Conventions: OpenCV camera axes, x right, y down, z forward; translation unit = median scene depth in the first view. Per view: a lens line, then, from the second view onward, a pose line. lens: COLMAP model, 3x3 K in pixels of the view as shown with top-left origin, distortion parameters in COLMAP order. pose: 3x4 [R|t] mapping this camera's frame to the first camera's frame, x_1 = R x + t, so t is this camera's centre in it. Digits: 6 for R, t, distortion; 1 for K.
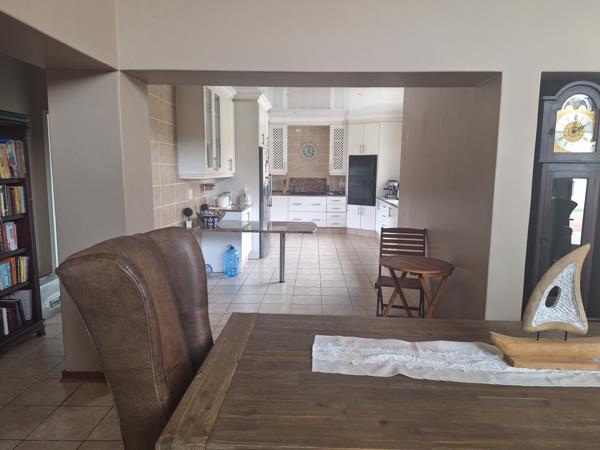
lens RADIAL K [[417.3, 0, 297.8], [0, 417.3, 225.8], [0, 0, 1]] dist [0.047952, -0.053575]
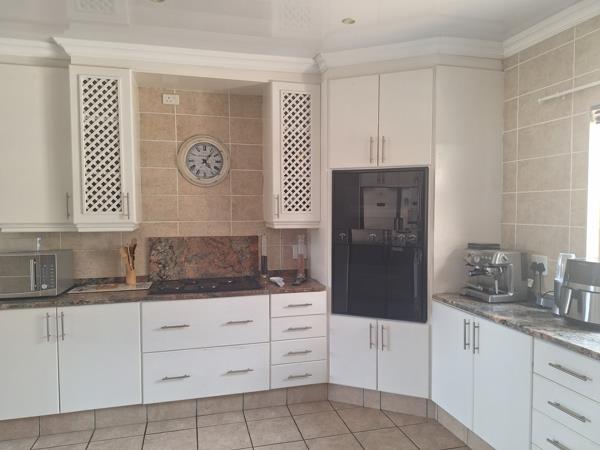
lens RADIAL K [[417.3, 0, 297.2], [0, 417.3, 227.6], [0, 0, 1]] dist [0.047952, -0.053575]
pose [[0.952859, -0.021421, 0.302658, -0.005845], [0.049046, 0.995260, -0.083971, -0.075058], [-0.299424, 0.094856, 0.949393, 0.545348]]
